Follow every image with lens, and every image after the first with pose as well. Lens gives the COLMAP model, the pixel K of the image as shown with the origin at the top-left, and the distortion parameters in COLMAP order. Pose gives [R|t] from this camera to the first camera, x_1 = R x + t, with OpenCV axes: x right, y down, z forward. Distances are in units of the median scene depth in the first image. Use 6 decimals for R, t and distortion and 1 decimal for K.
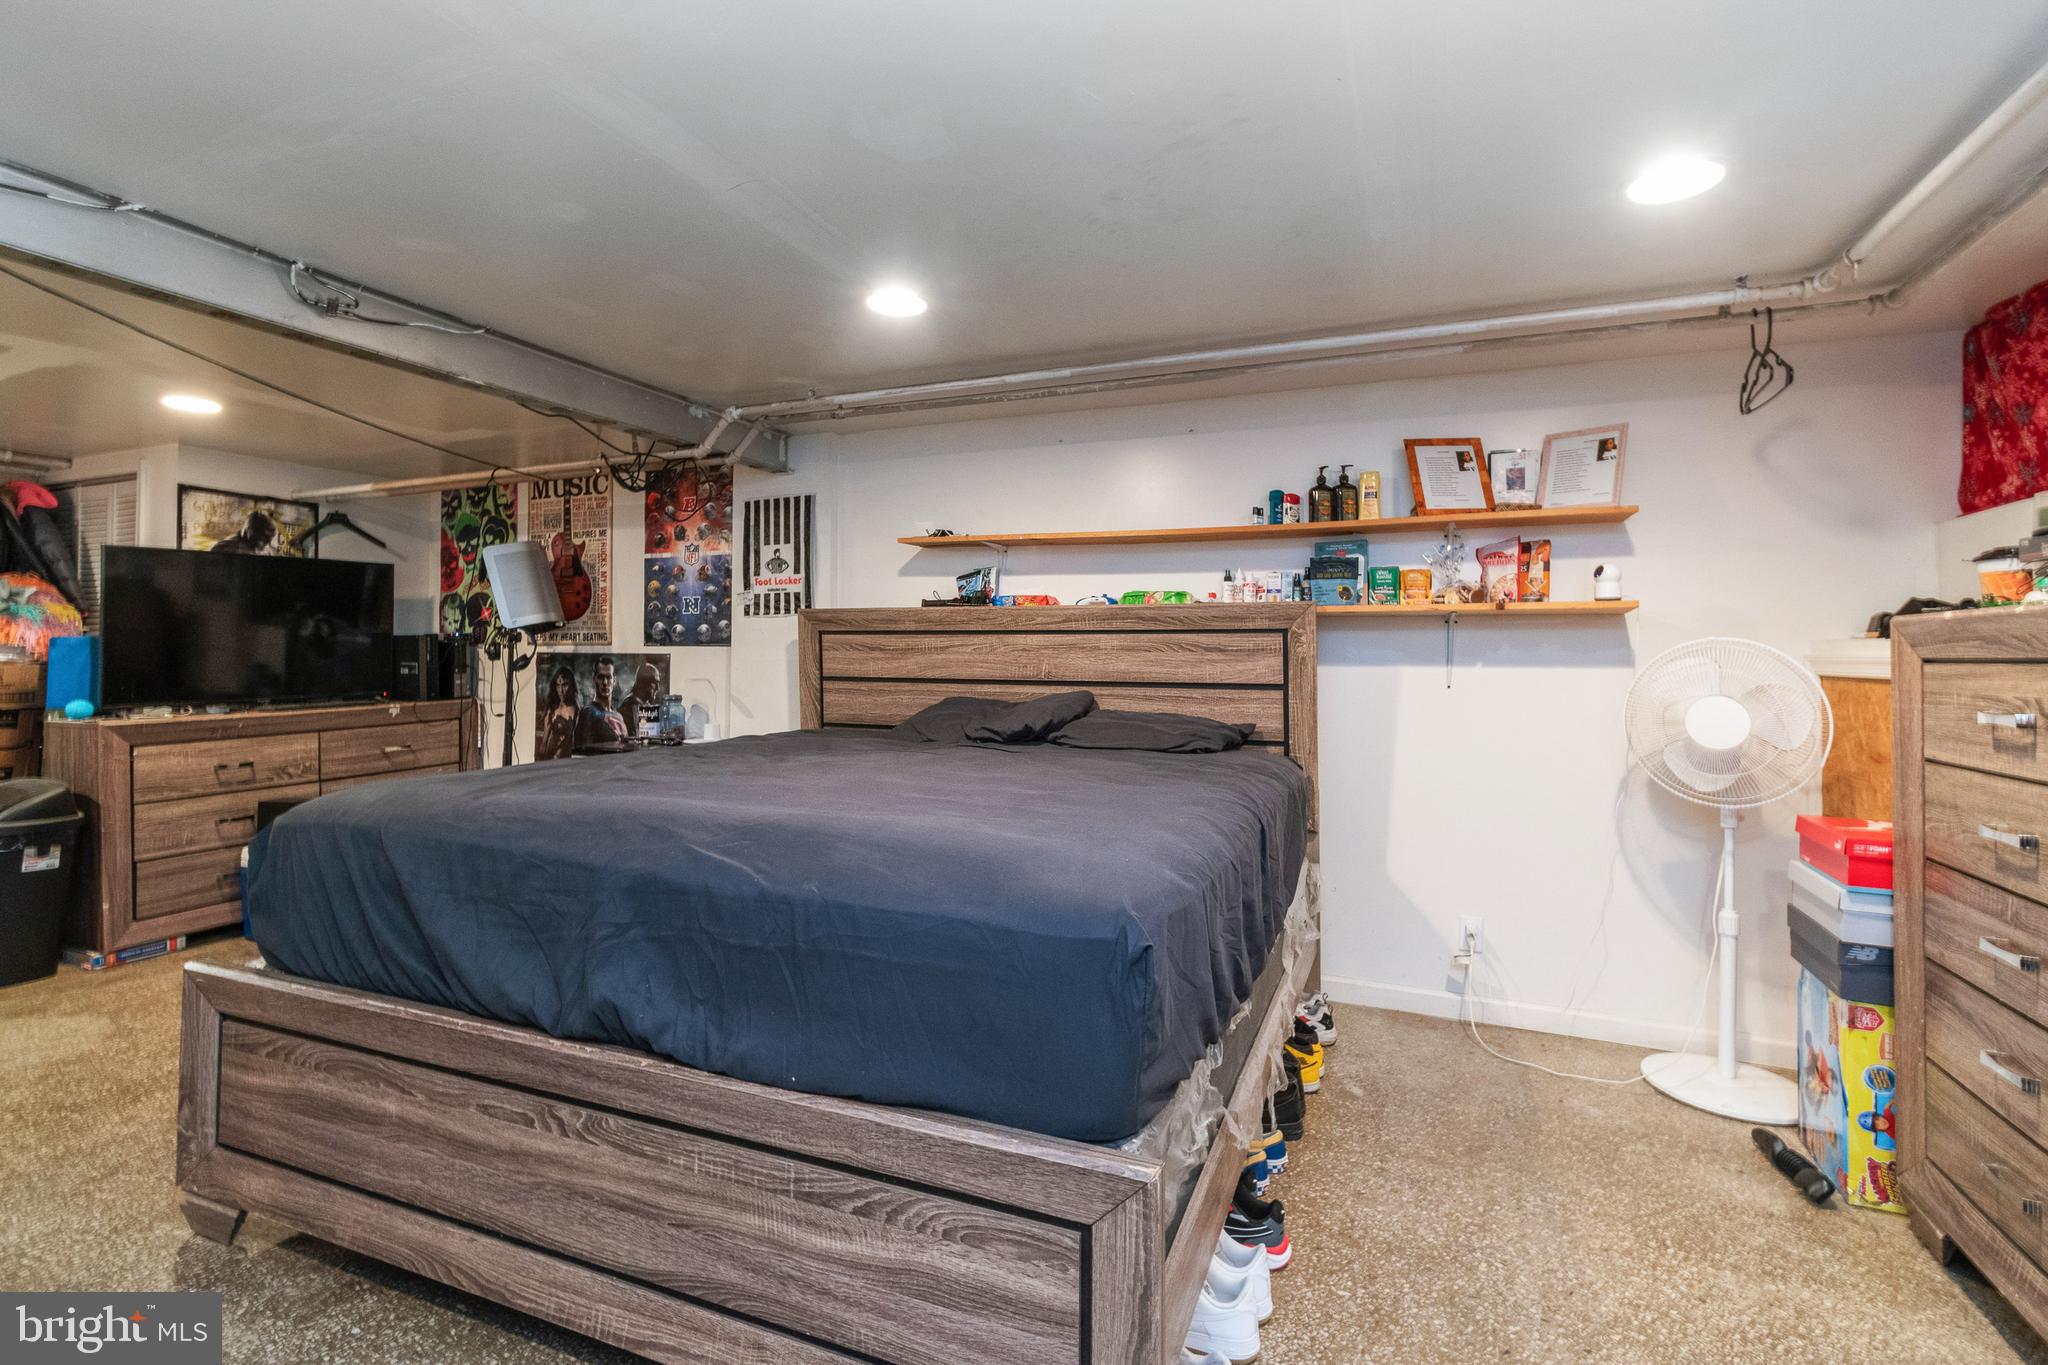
lens RADIAL K [[951.1, 0, 1021.8], [0, 951.1, 665.1], [0, 0, 1]] dist [0.000417, 0.001151]
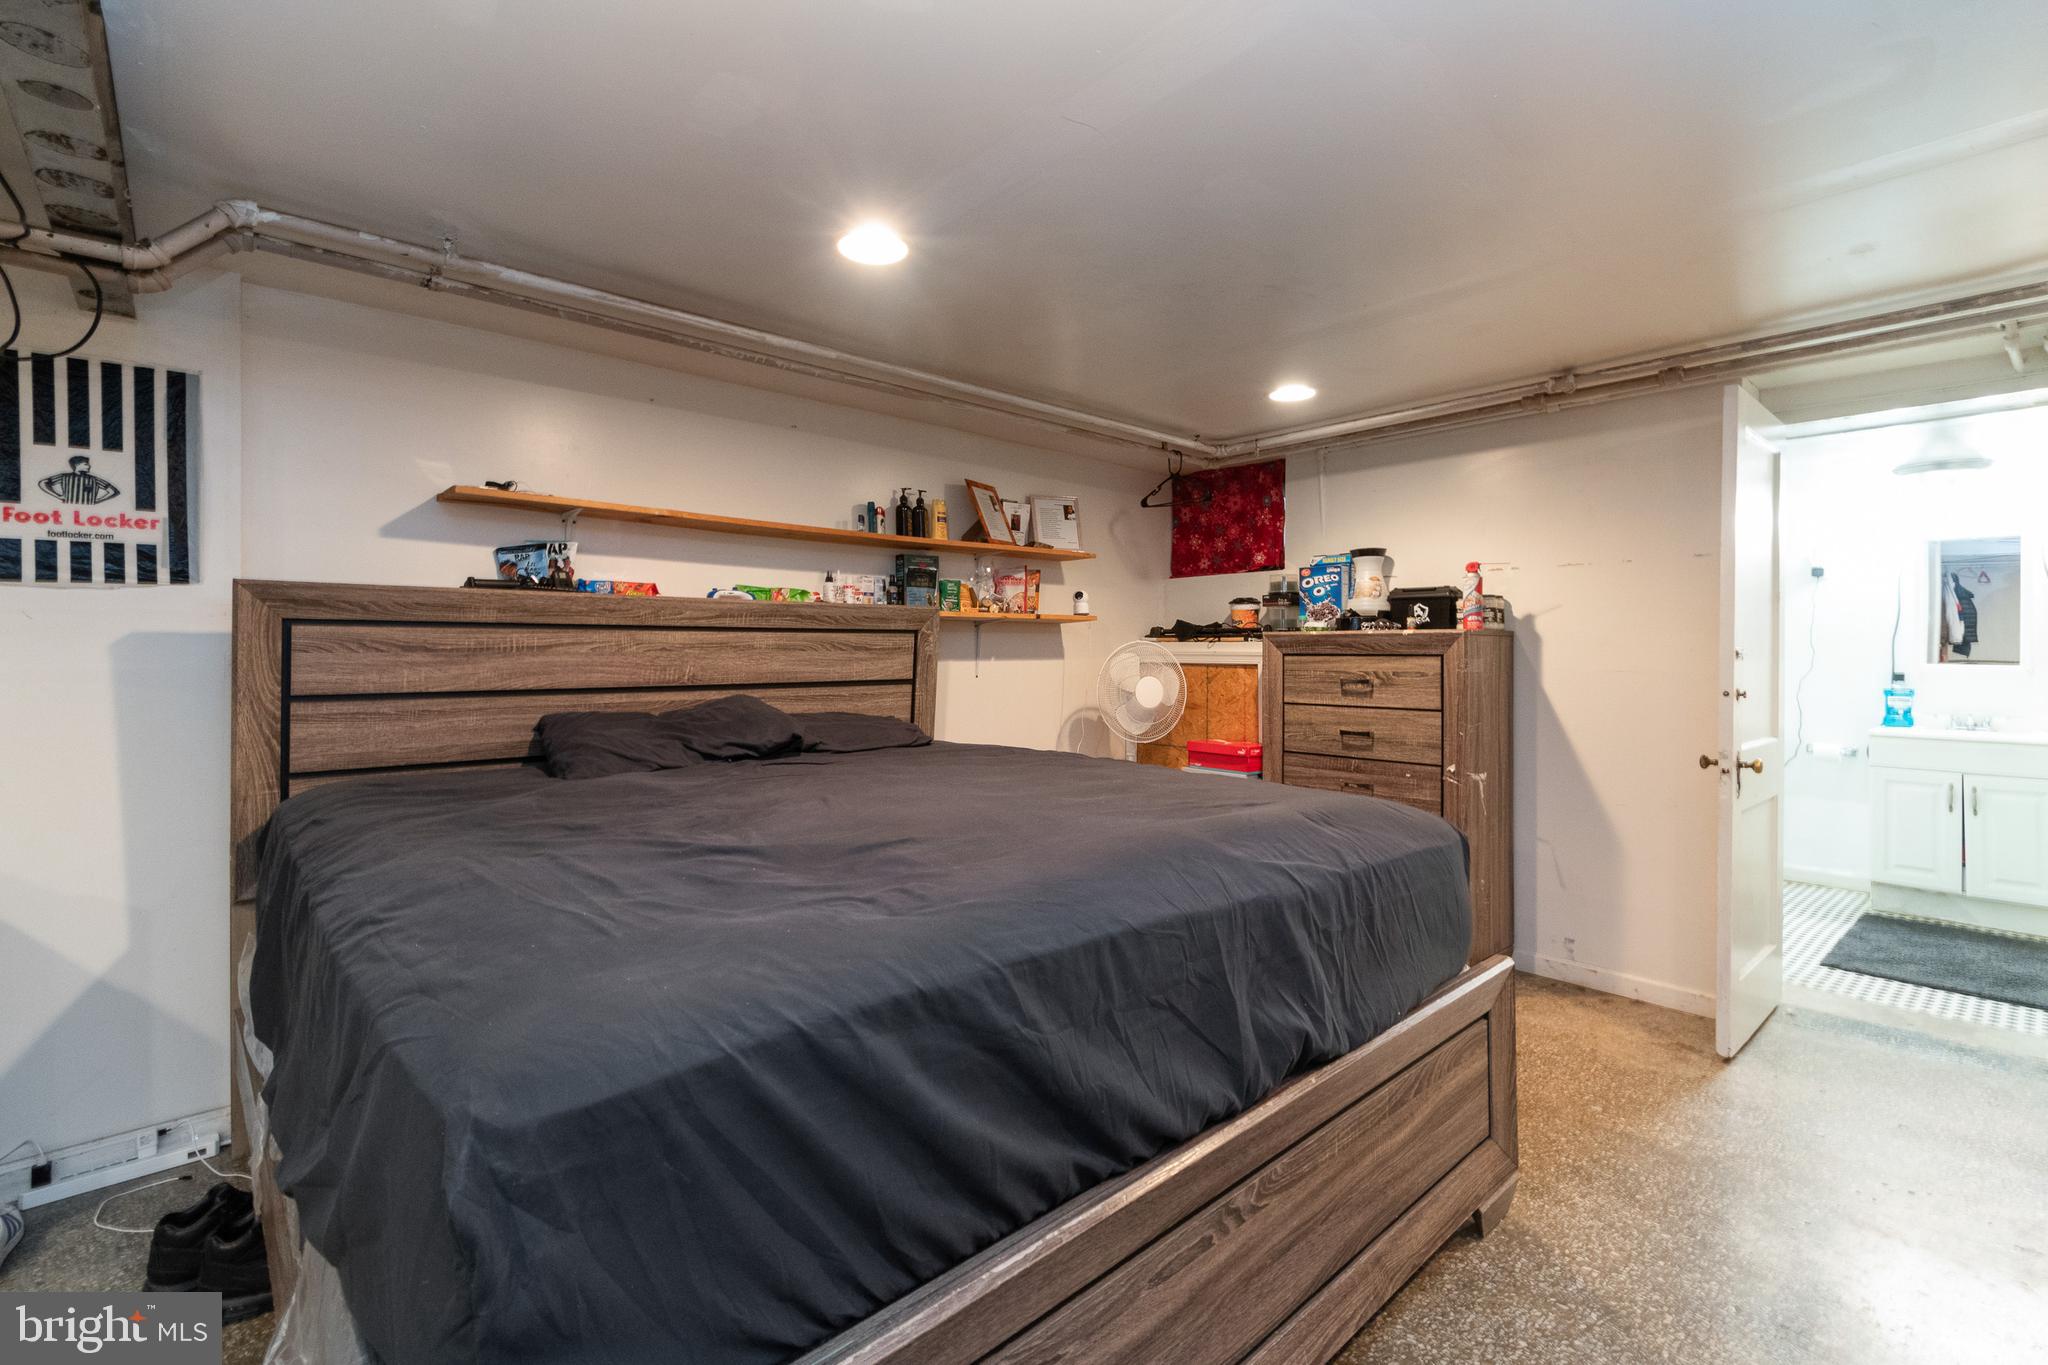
lens RADIAL K [[951.1, 0, 999.0], [0, 951.1, 657.9], [0, 0, 1]] dist [0.000417, 0.001151]
pose [[0.410877, -0.011406, 0.911620, -0.658780], [0.016703, 0.999848, 0.004982, -0.008181], [-0.911538, 0.013180, 0.411005, 0.415548]]
